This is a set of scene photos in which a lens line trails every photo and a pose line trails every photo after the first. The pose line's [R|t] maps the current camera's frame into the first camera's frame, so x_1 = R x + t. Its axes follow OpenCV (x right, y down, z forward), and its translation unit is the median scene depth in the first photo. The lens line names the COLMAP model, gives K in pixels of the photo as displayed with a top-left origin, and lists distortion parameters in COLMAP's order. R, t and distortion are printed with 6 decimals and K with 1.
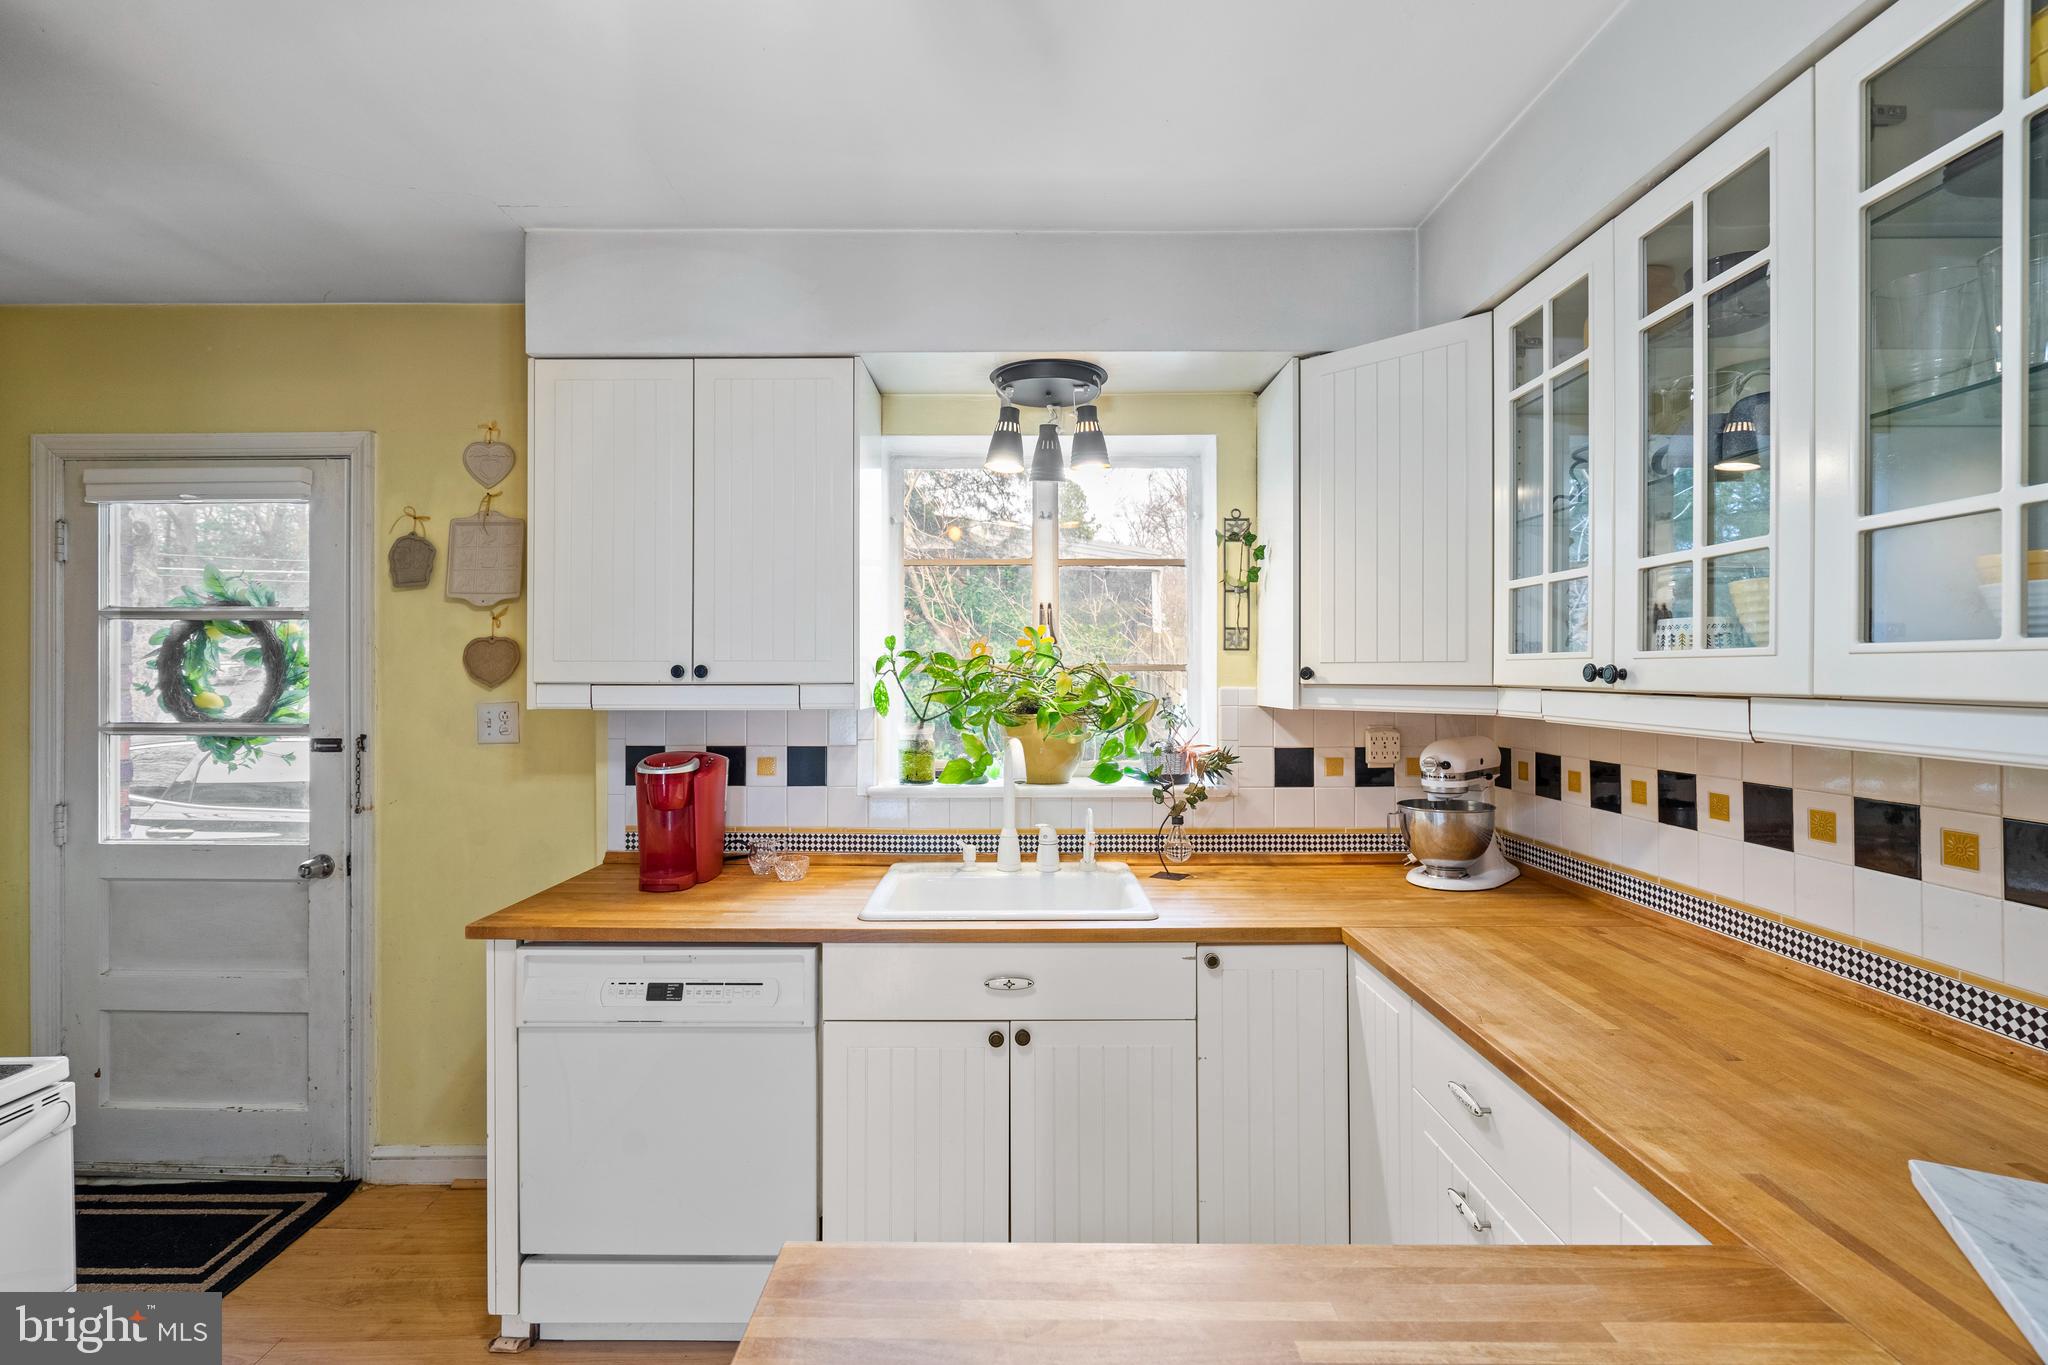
lens RADIAL K [[926.5, 0, 1012.3], [0, 926.5, 676.6], [0, 0, 1]] dist [-0.005282, 0.001543]
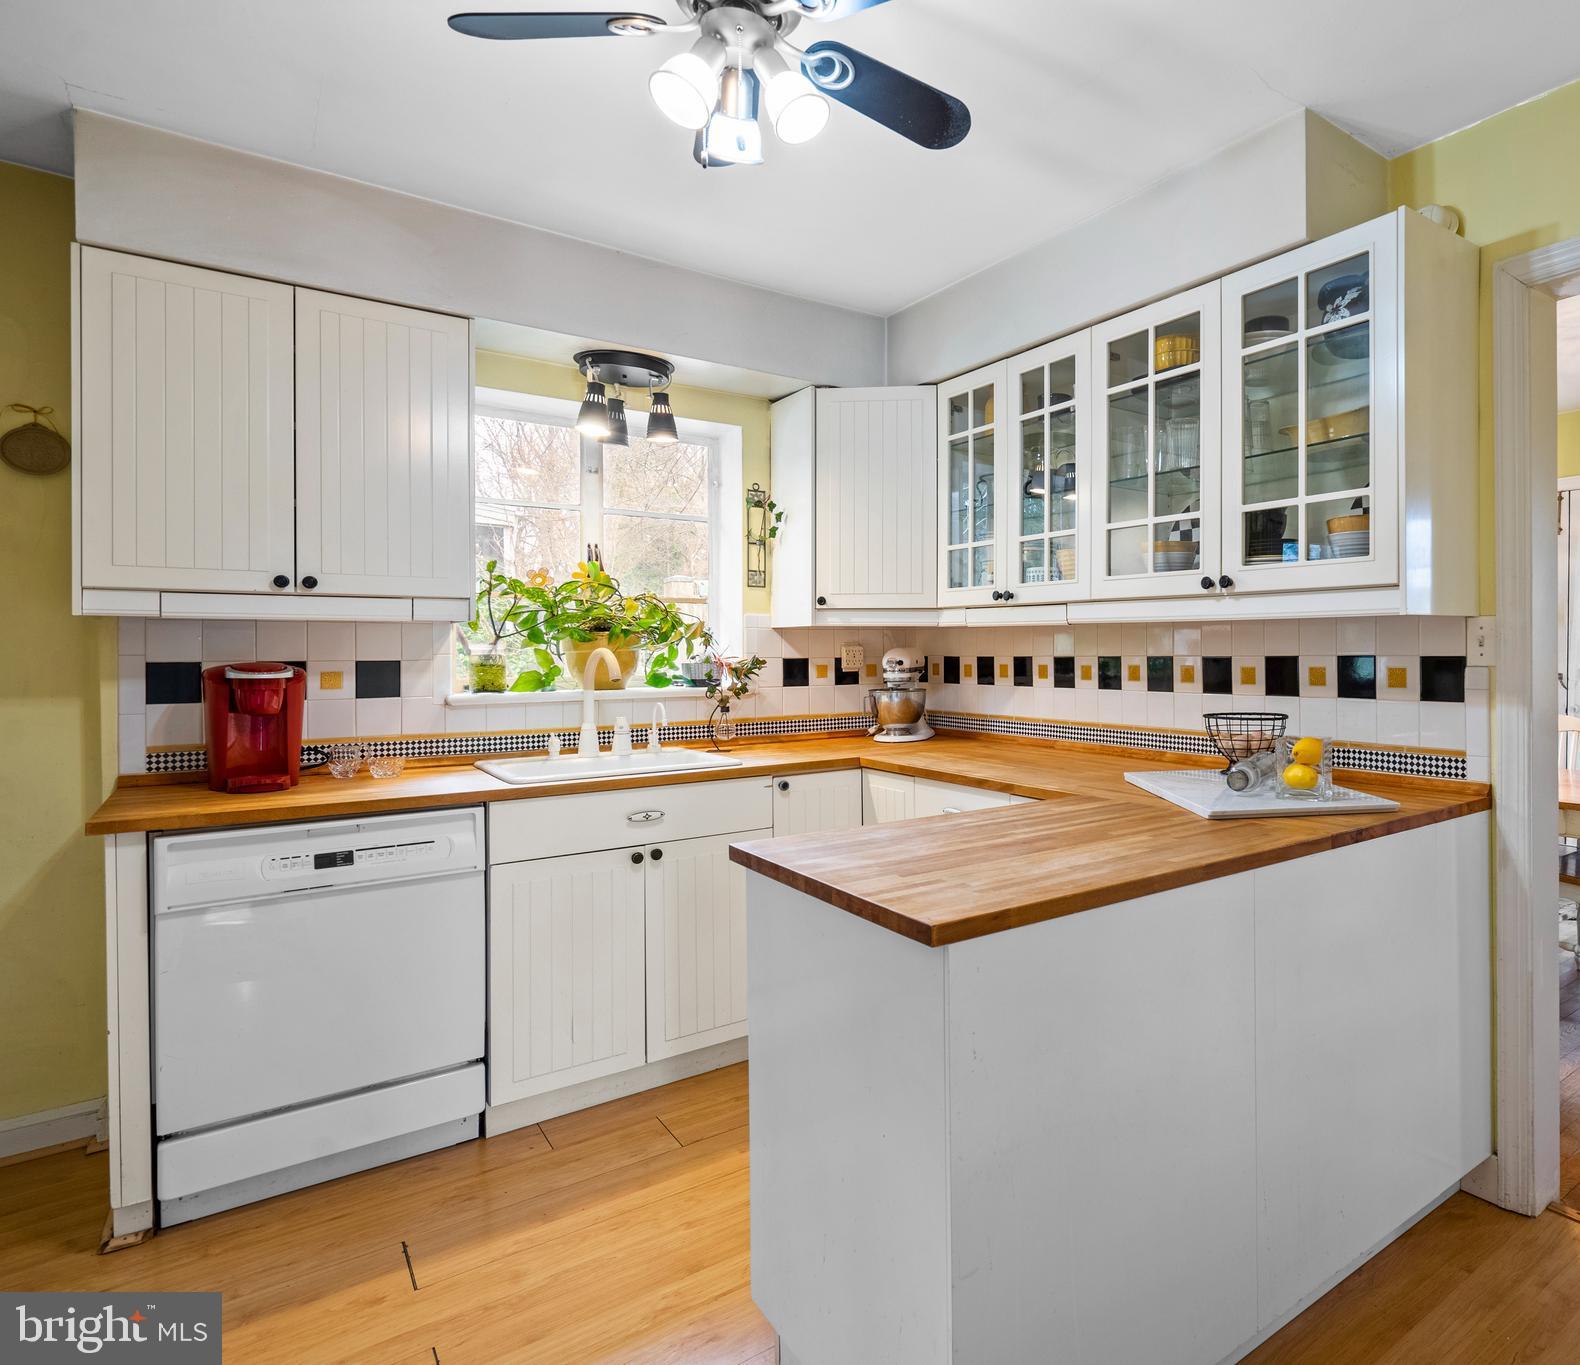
lens RADIAL K [[944.7, 0, 1004.7], [0, 944.7, 654.6], [0, 0, 1]] dist [0.008236, 0.001763]
pose [[0.778257, -0.005214, 0.627924, -0.377610], [0.002196, 0.999982, 0.005582, 0.069464], [-0.627942, -0.002965, 0.778254, -0.337965]]
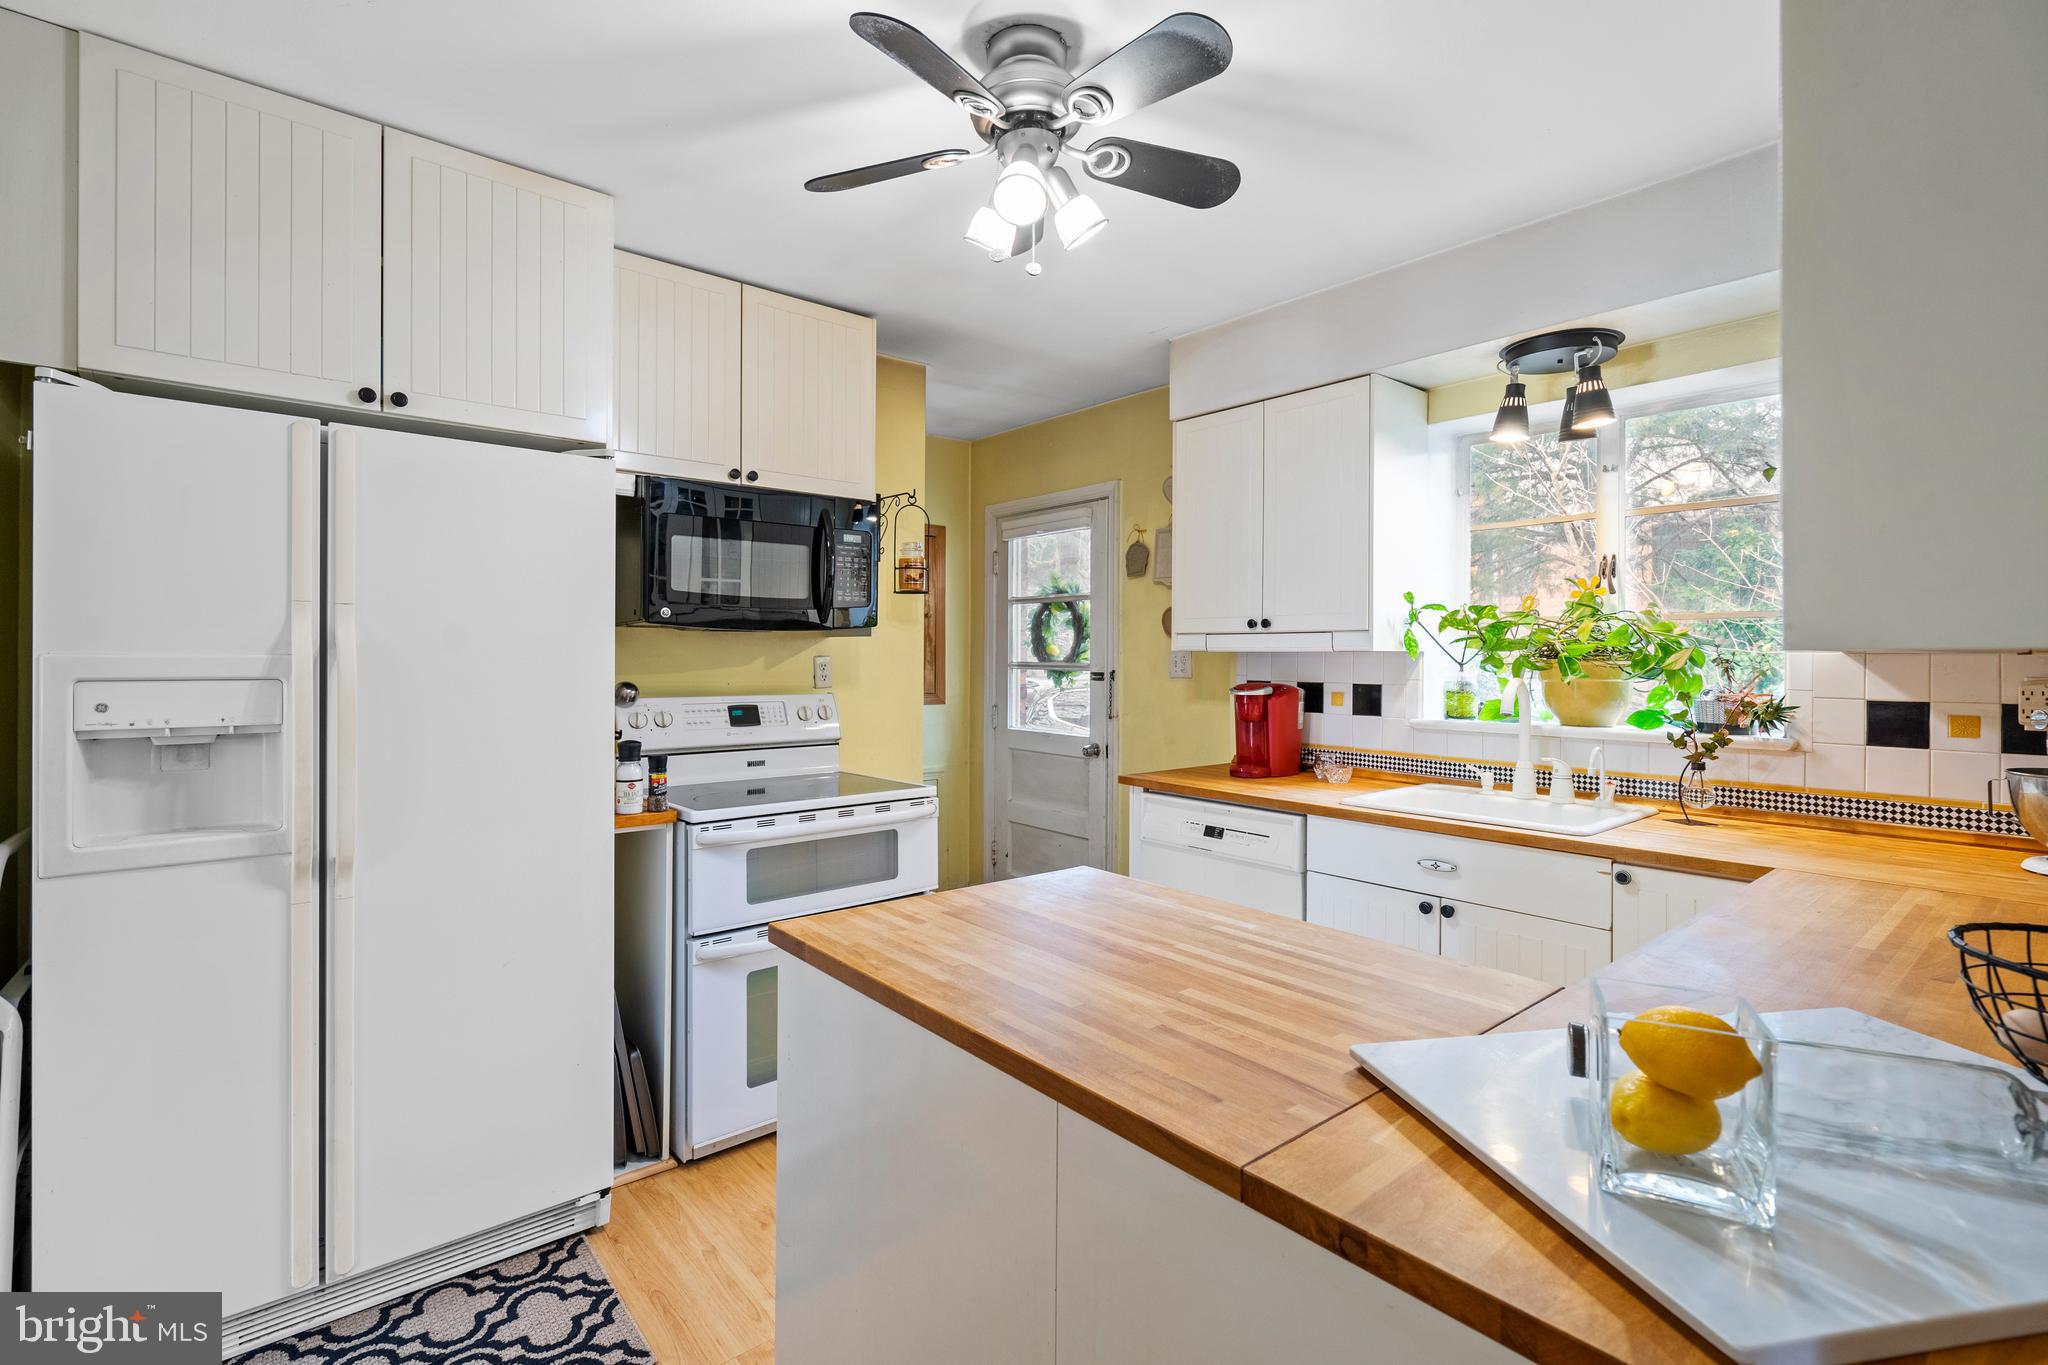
lens RADIAL K [[926.5, 0, 1017.8], [0, 926.5, 666.7], [0, 0, 1]] dist [-0.005282, 0.001543]
pose [[0.648481, 0.013438, -0.761112, 0.463101], [-0.005732, 0.999902, 0.012770, 0.041932], [0.761209, -0.003918, 0.648494, -0.187746]]
